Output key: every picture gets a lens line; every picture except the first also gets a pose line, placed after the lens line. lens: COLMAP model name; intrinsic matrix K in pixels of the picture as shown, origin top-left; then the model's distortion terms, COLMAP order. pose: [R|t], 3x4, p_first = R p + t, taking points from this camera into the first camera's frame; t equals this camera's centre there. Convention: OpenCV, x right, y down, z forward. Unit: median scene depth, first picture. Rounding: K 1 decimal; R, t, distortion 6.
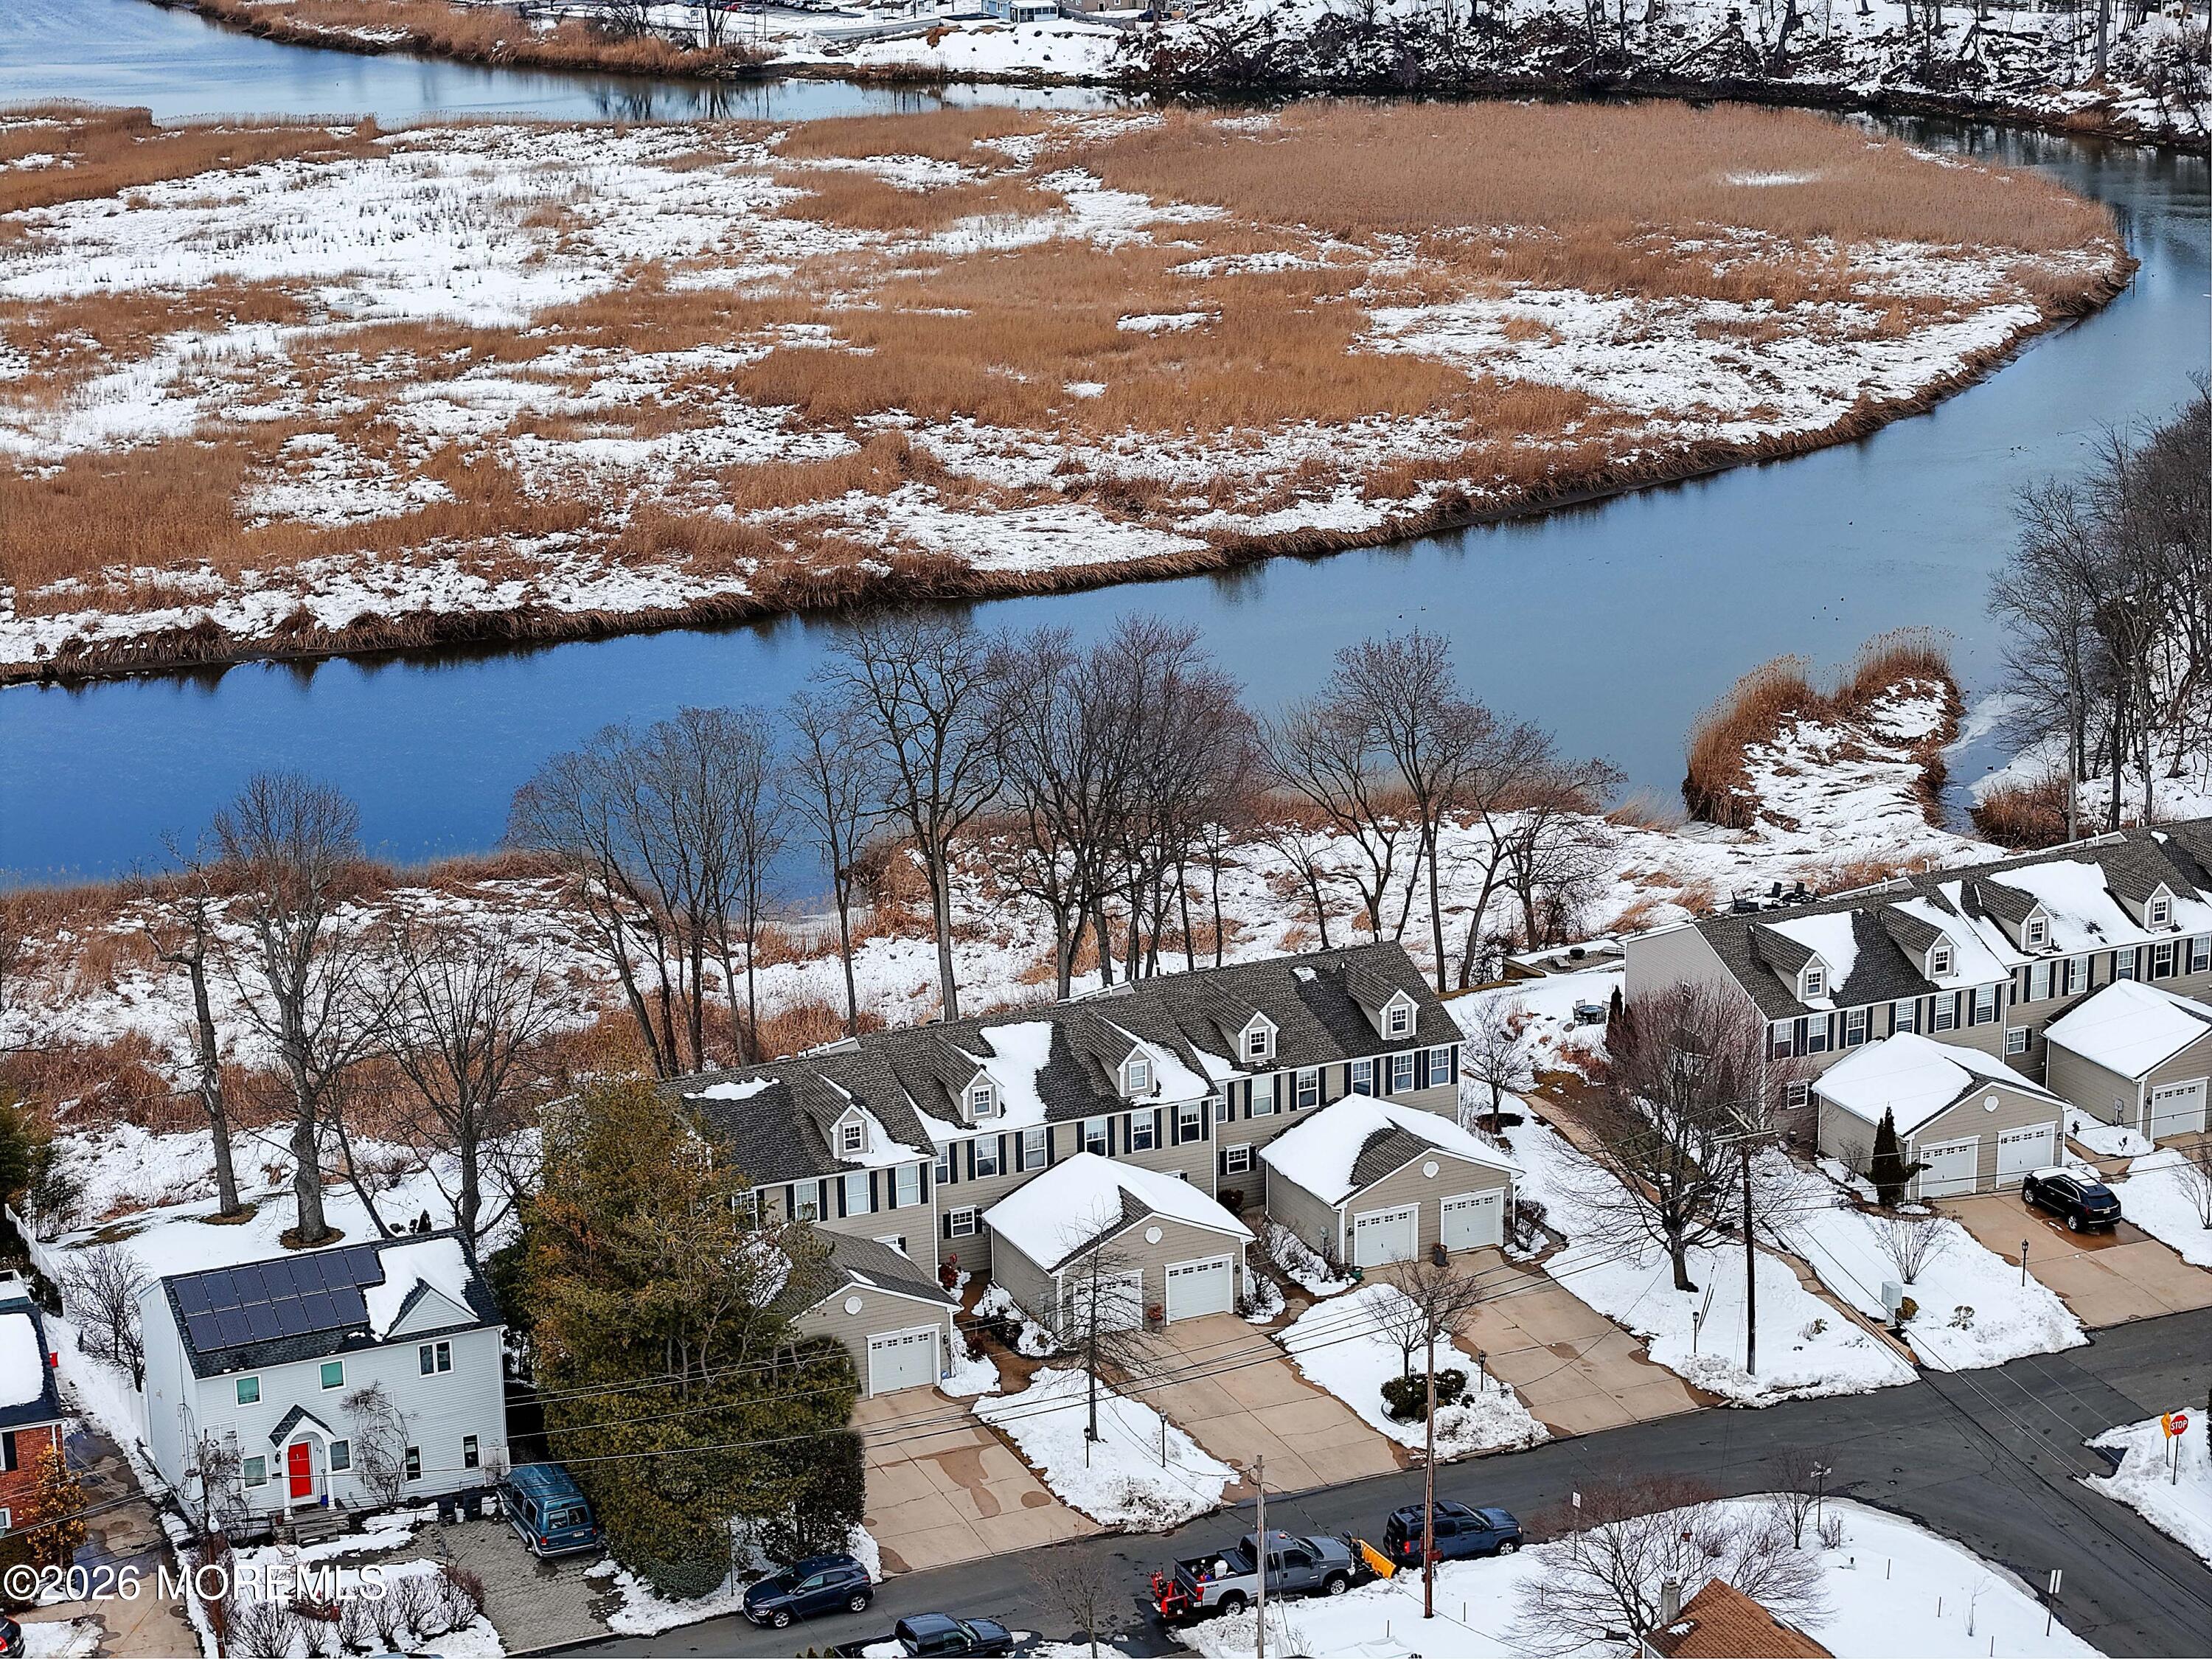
lens RADIAL K [[4445.6, 0, 1090.7], [0, 4445.6, 812.8], [0, 0, 1]] dist [-0.129797, 0.000000]
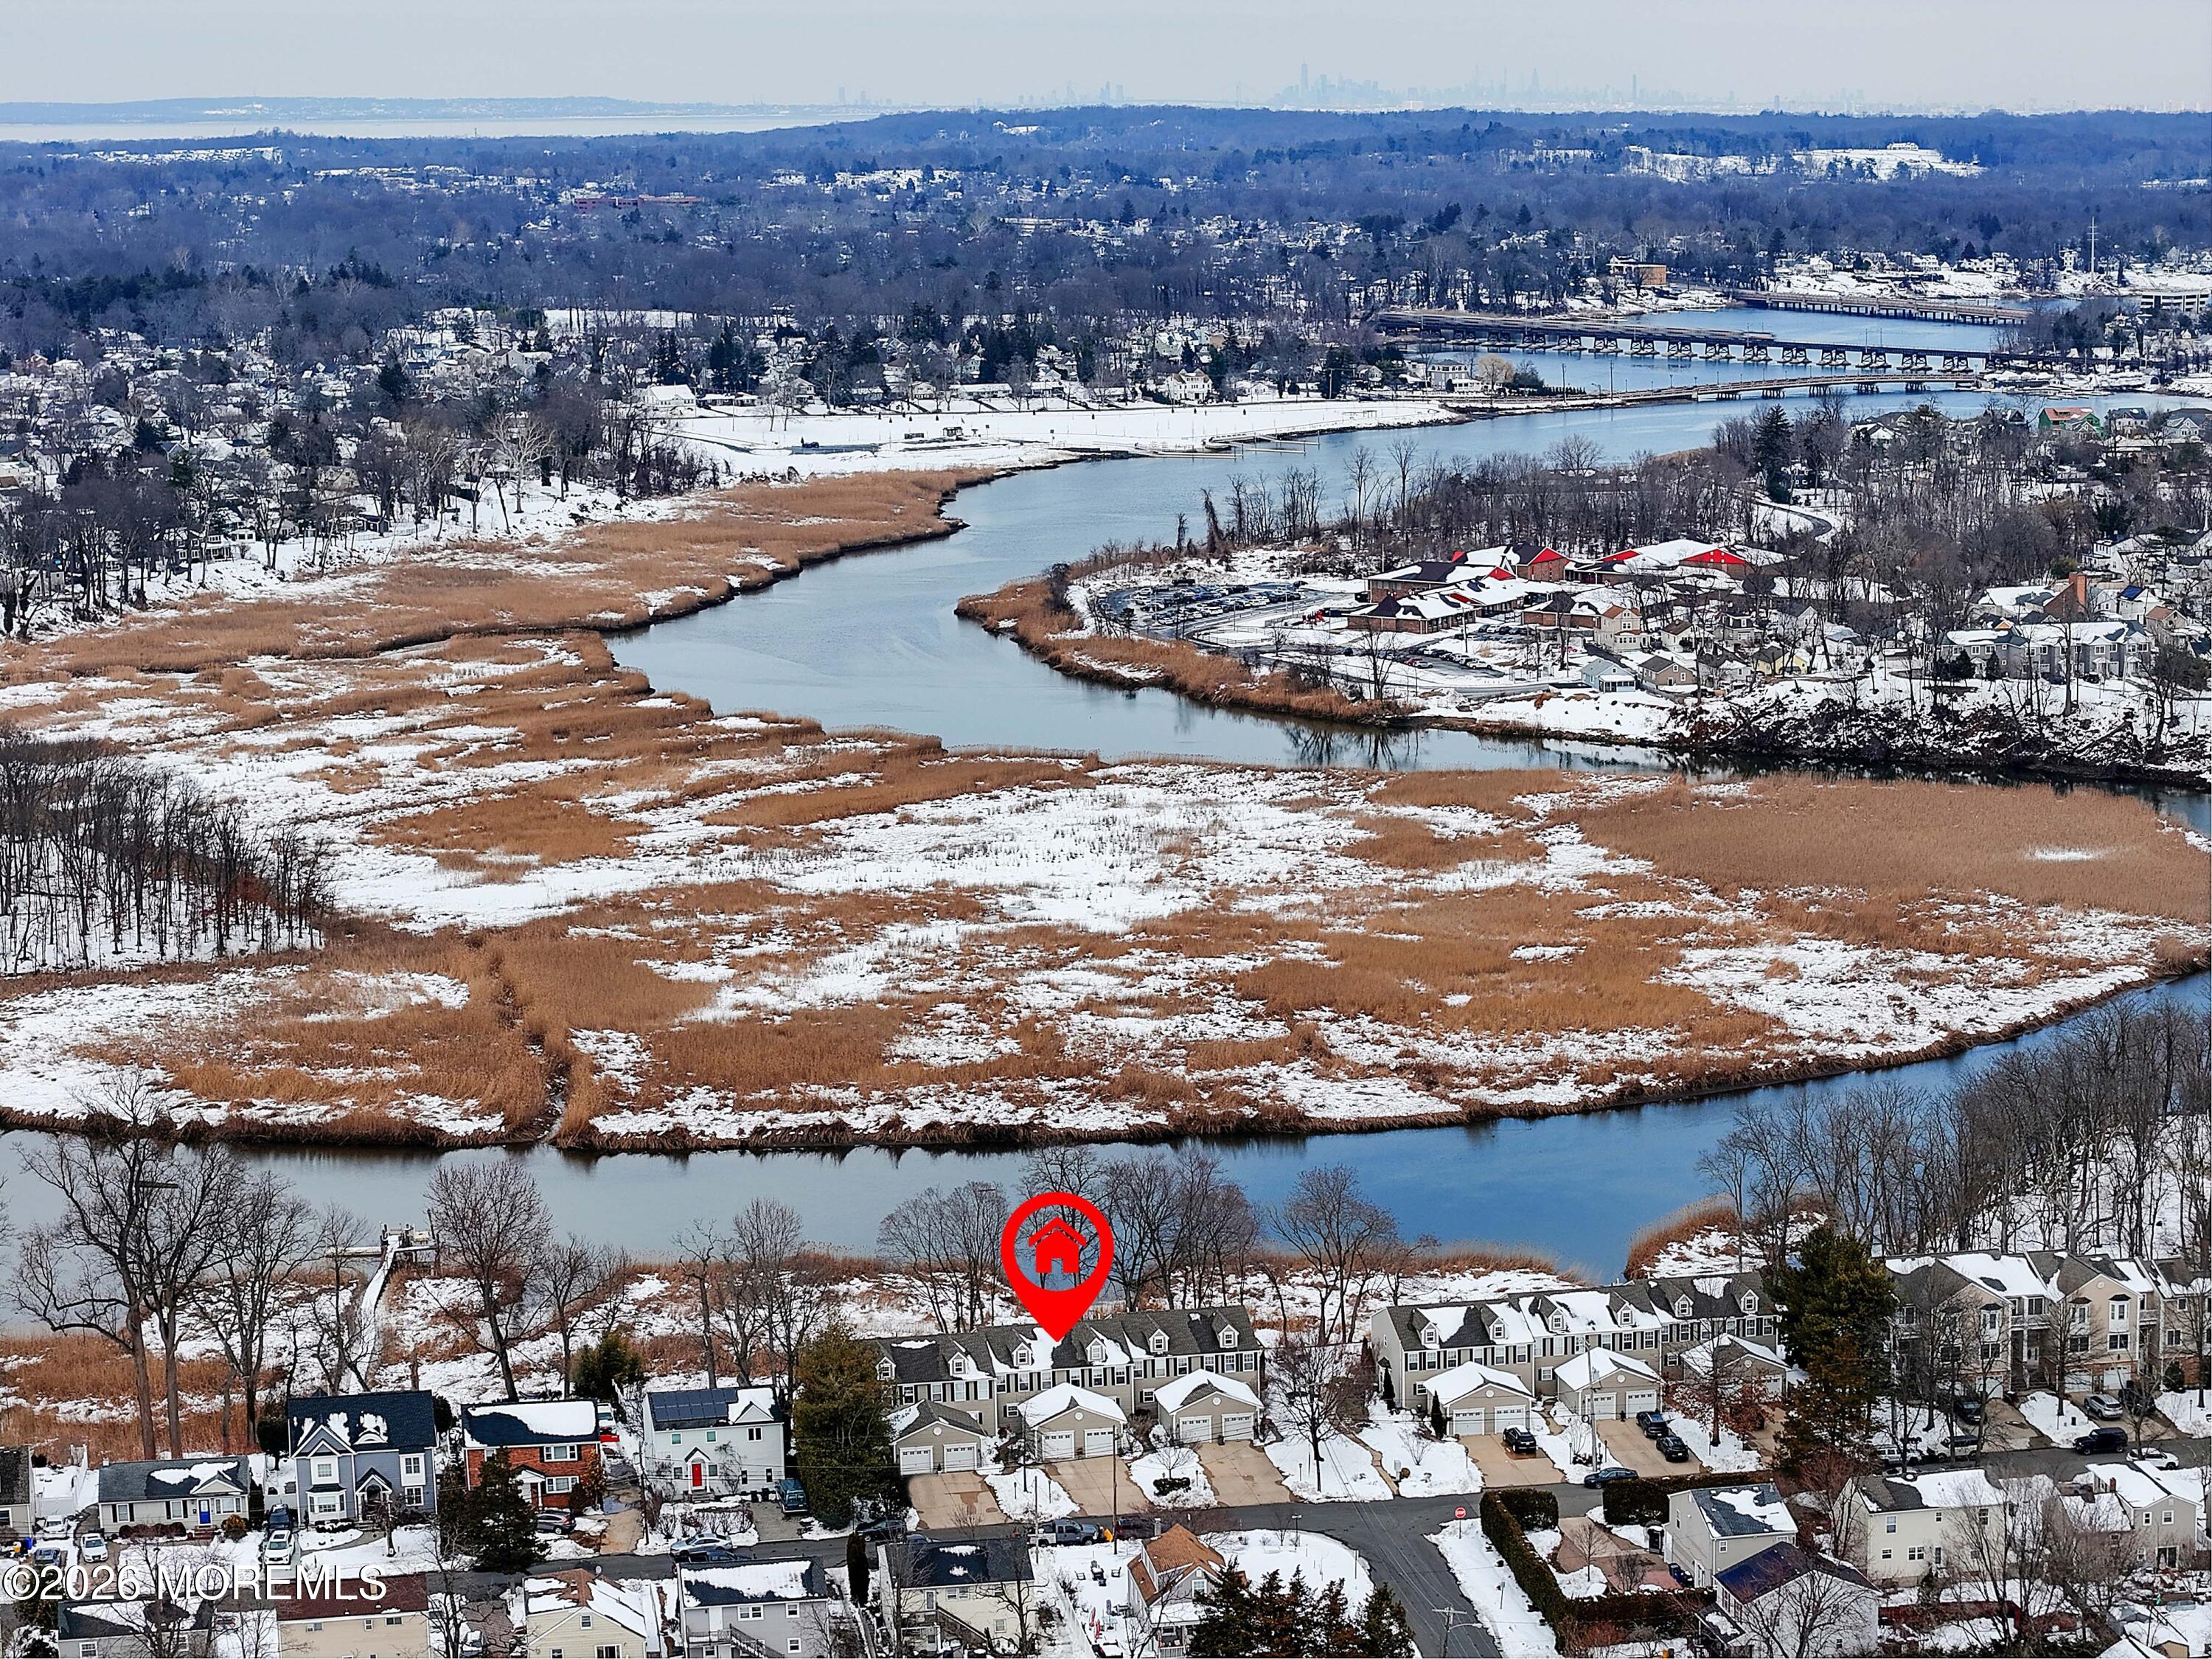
lens RADIAL K [[4445.6, 0, 1202.4], [0, 4445.6, 777.5], [0, 0, 1]] dist [-0.129797, 0.000000]
pose [[0.980999, 0.040917, -0.189650, 0.286494], [-0.063931, 0.991088, -0.116867, 0.018057], [0.183178, 0.126771, 0.974872, -0.730351]]
